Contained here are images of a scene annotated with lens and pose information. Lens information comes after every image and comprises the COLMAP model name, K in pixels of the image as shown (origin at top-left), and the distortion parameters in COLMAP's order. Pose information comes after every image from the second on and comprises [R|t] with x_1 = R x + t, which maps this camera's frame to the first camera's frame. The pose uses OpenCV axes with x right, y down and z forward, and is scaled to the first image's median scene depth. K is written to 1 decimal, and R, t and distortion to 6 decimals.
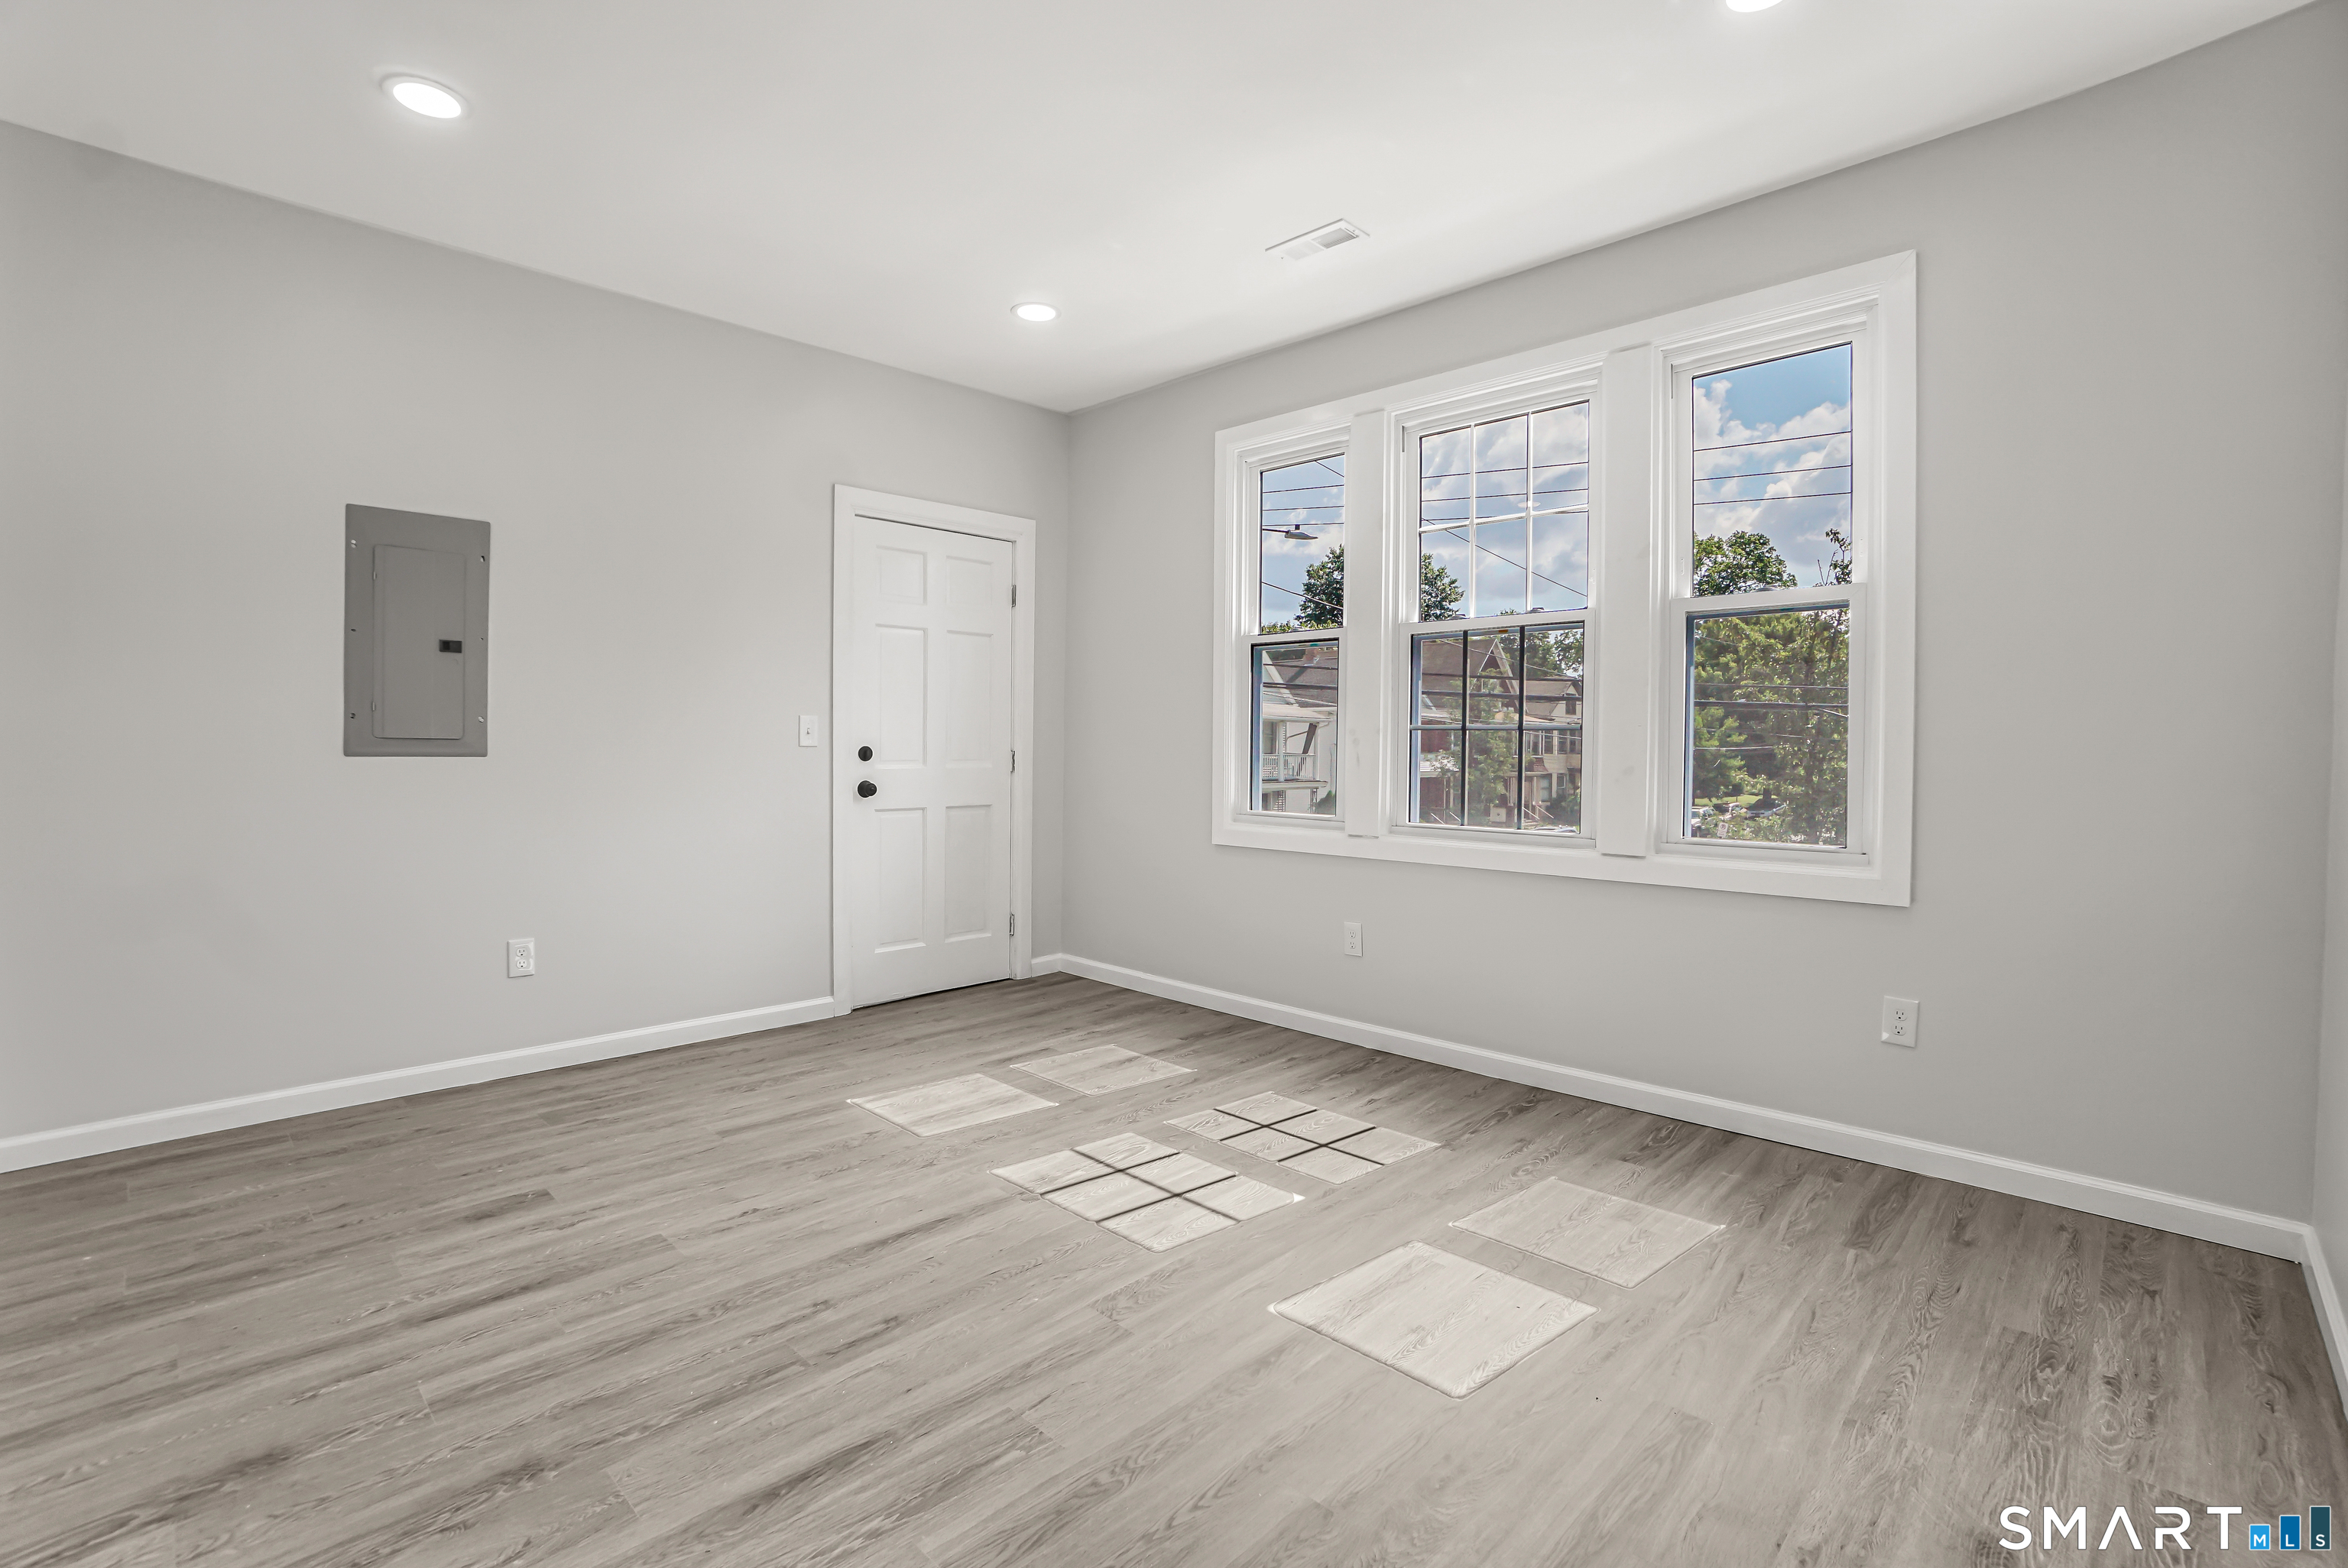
lens RADIAL K [[1059.5, 0, 1162.2], [0, 1059.5, 754.0], [0, 0, 1]] dist [-0.064583, 0.023242]
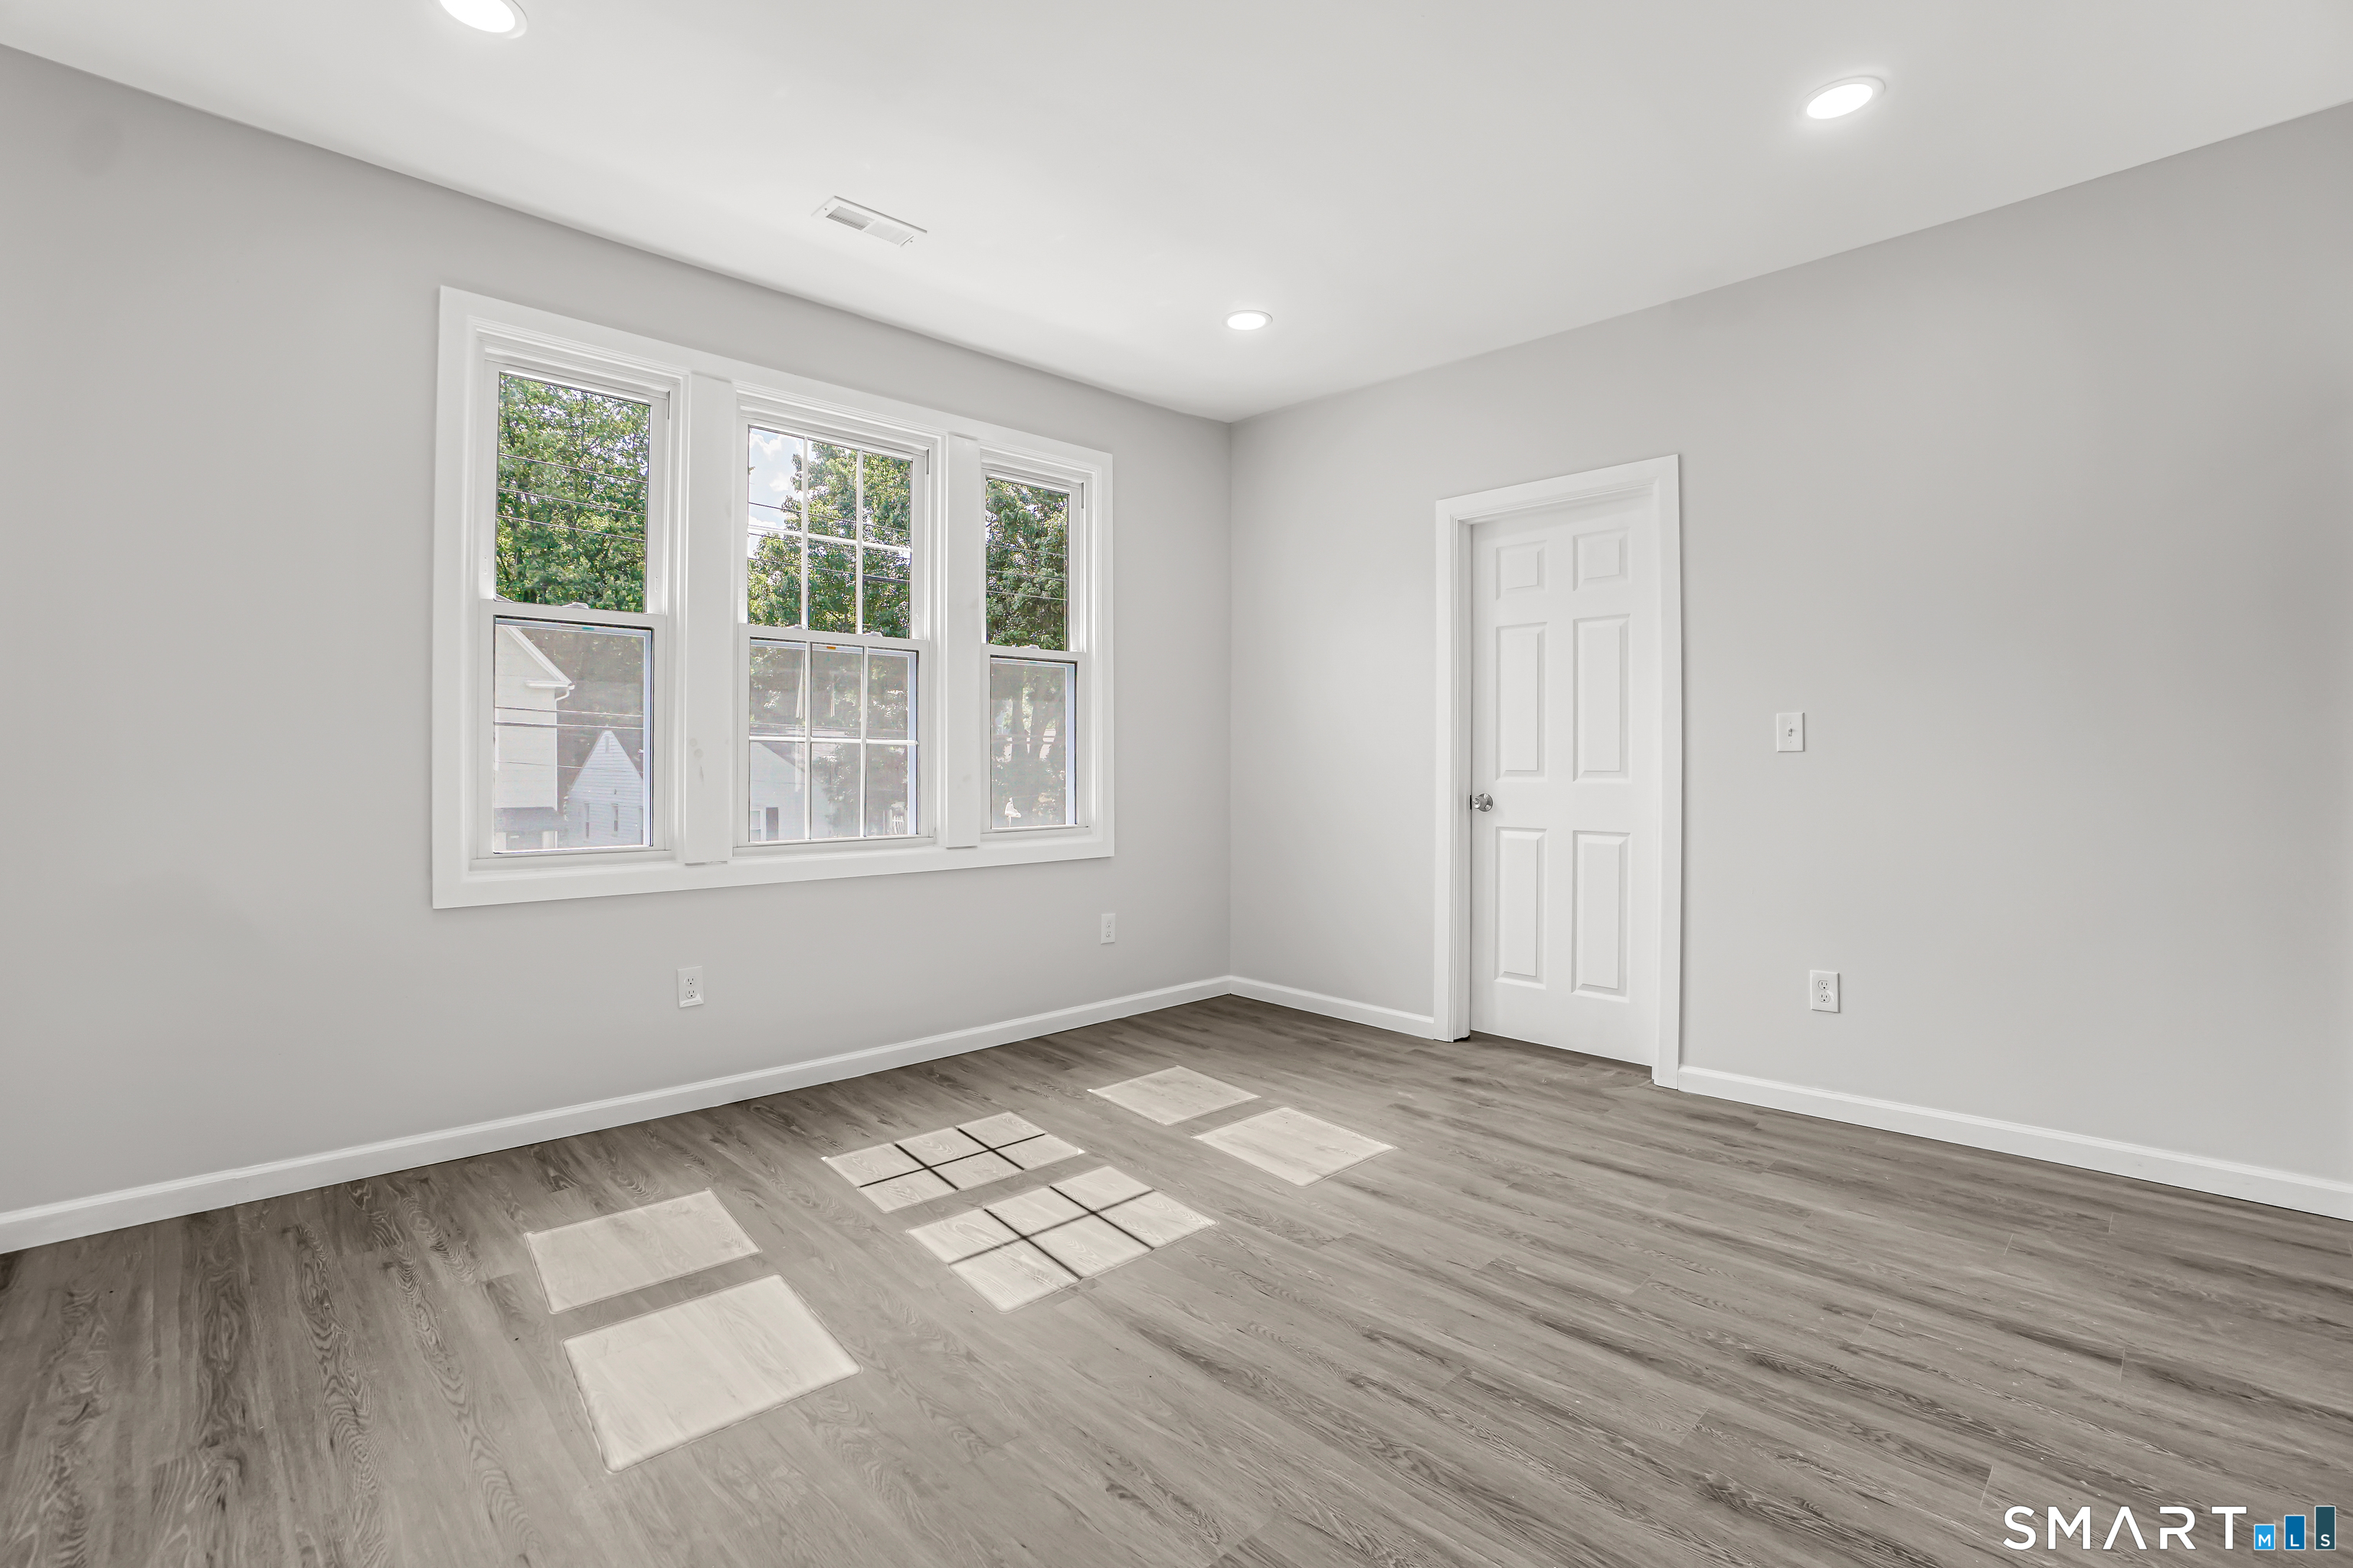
lens RADIAL K [[1076.3, 0, 1158.9], [0, 1076.3, 762.5], [0, 0, 1]] dist [-0.064503, 0.025078]
pose [[0.022474, -0.005594, 0.999732, -0.985831], [0.006654, 0.999963, 0.005446, -0.008488], [-0.999725, 0.006529, 0.022511, 0.912283]]
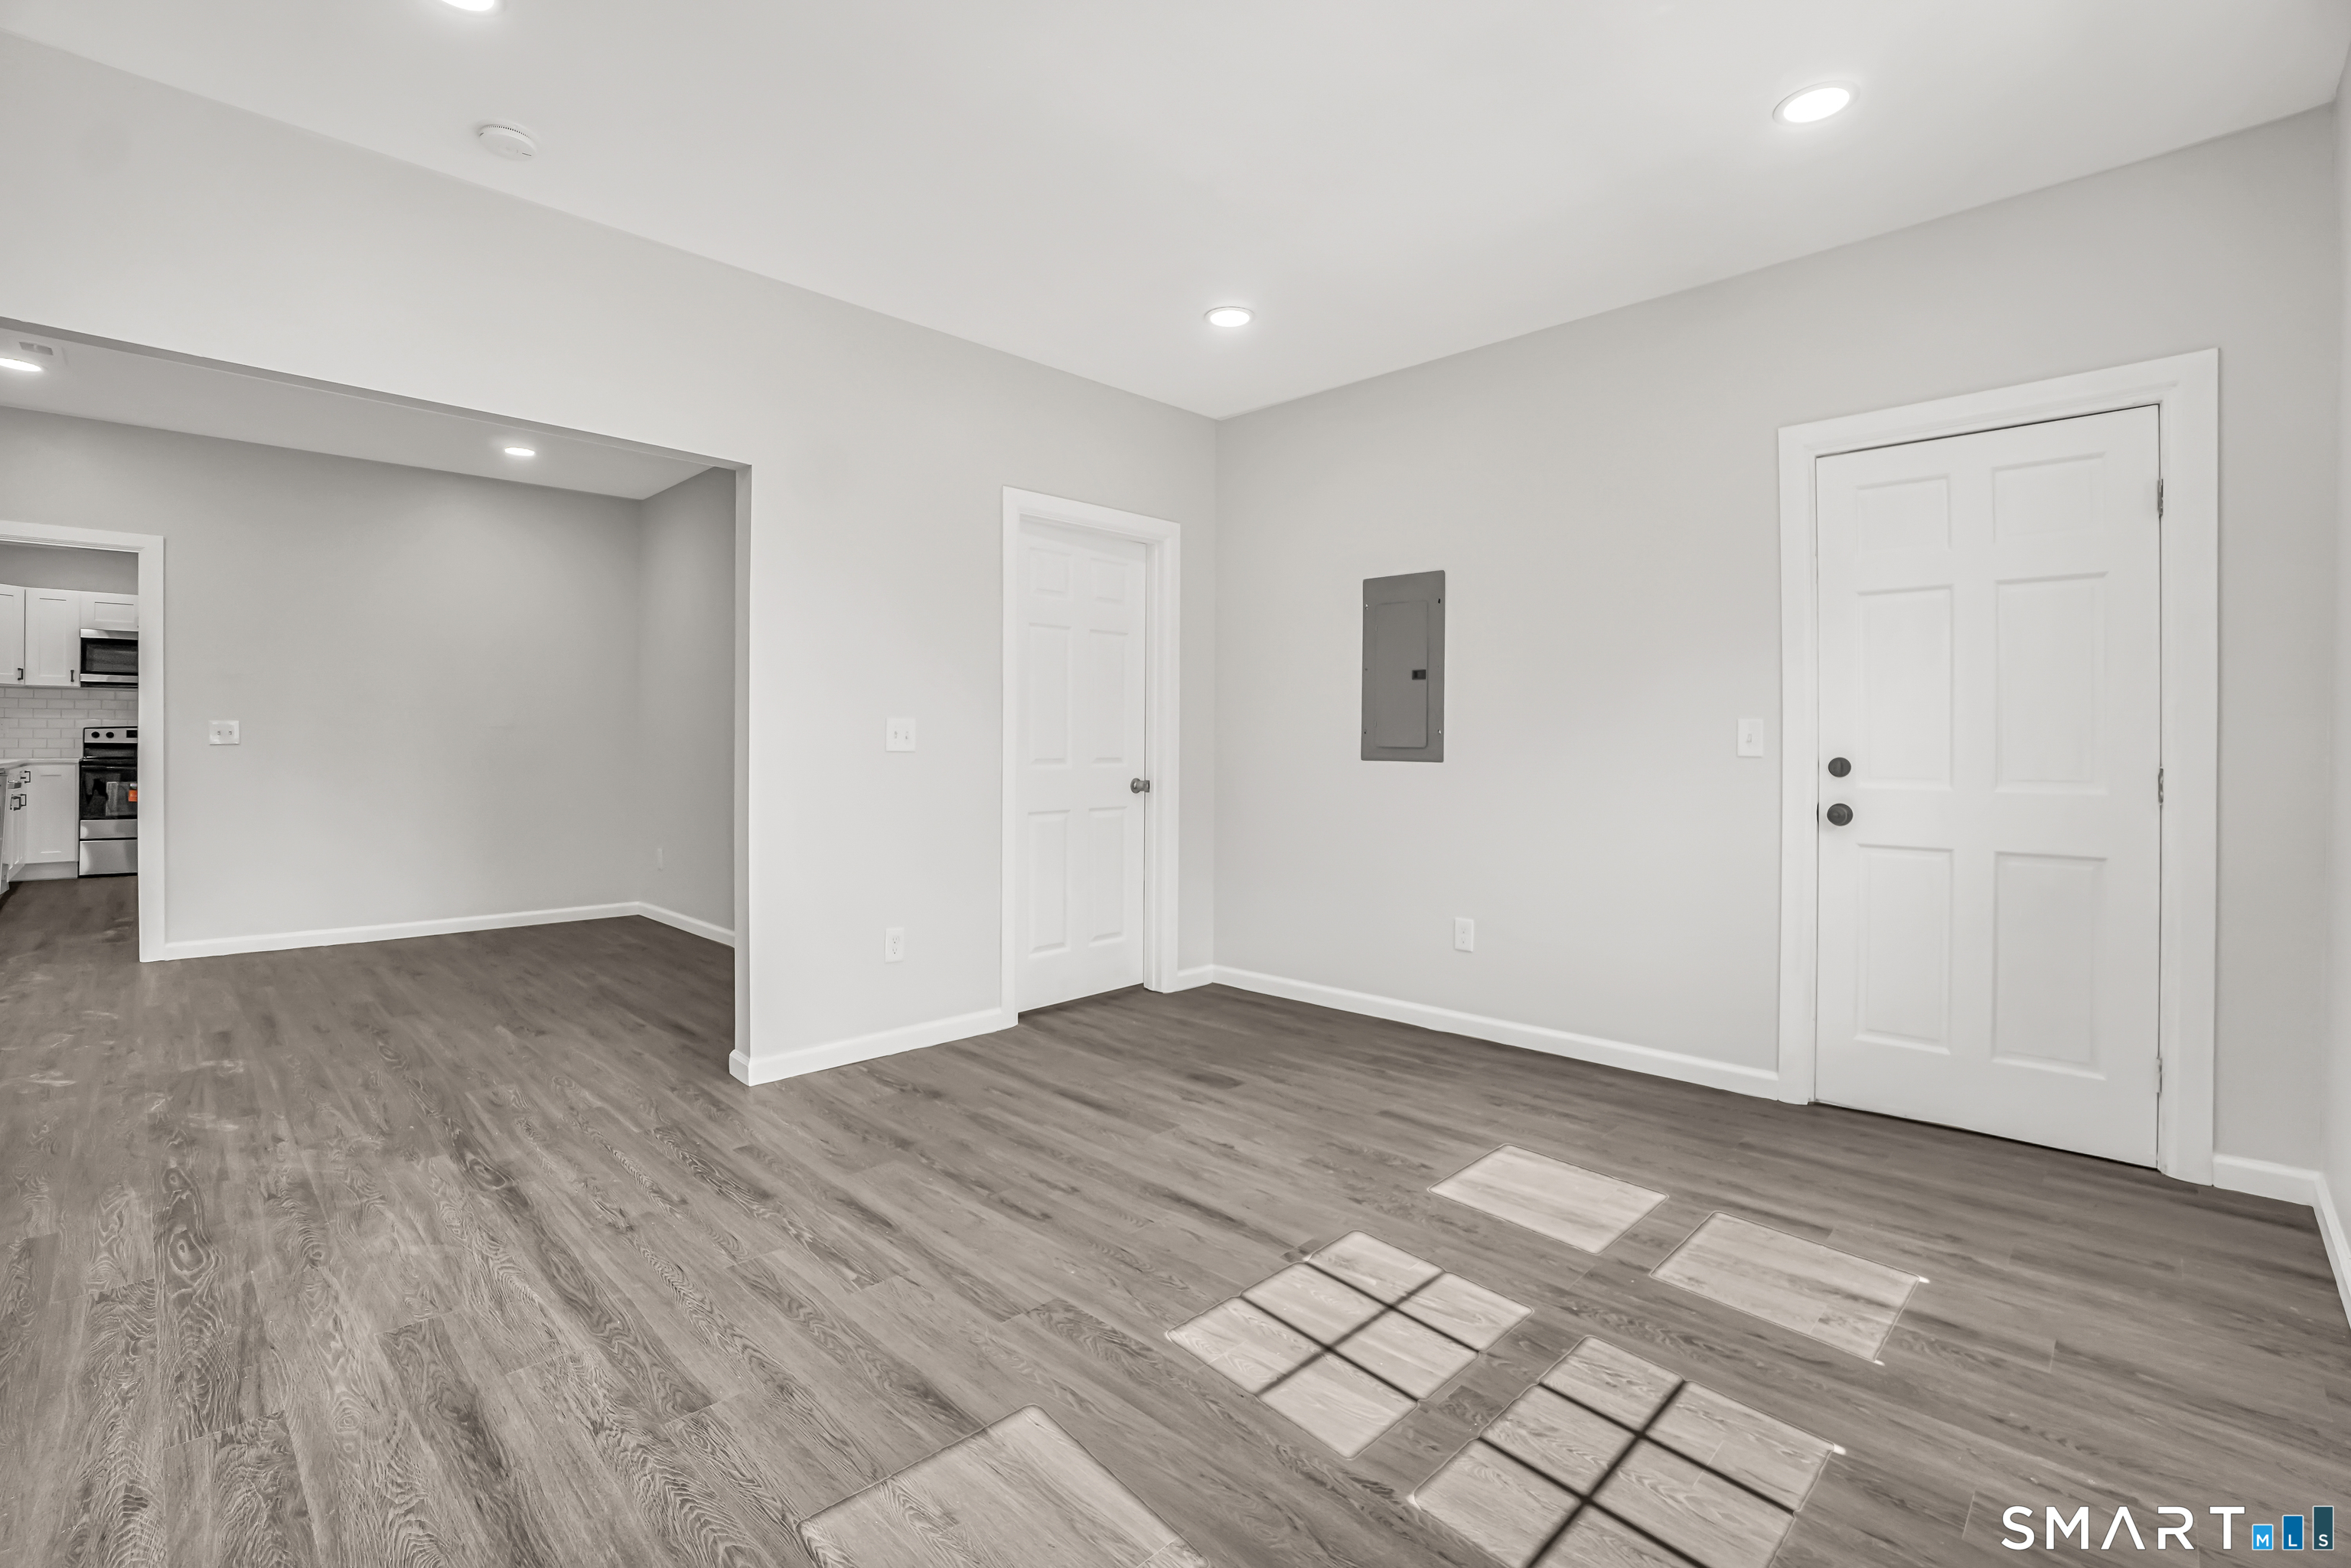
lens RADIAL K [[1060.9, 0, 1163.7], [0, 1060.9, 753.9], [0, 0, 1]] dist [-0.064583, 0.023242]
pose [[0.001314, 0.000635, -0.999999, 0.759251], [-0.016723, 0.999860, 0.000613, -0.003794], [0.999859, 0.016722, 0.001324, 0.874639]]
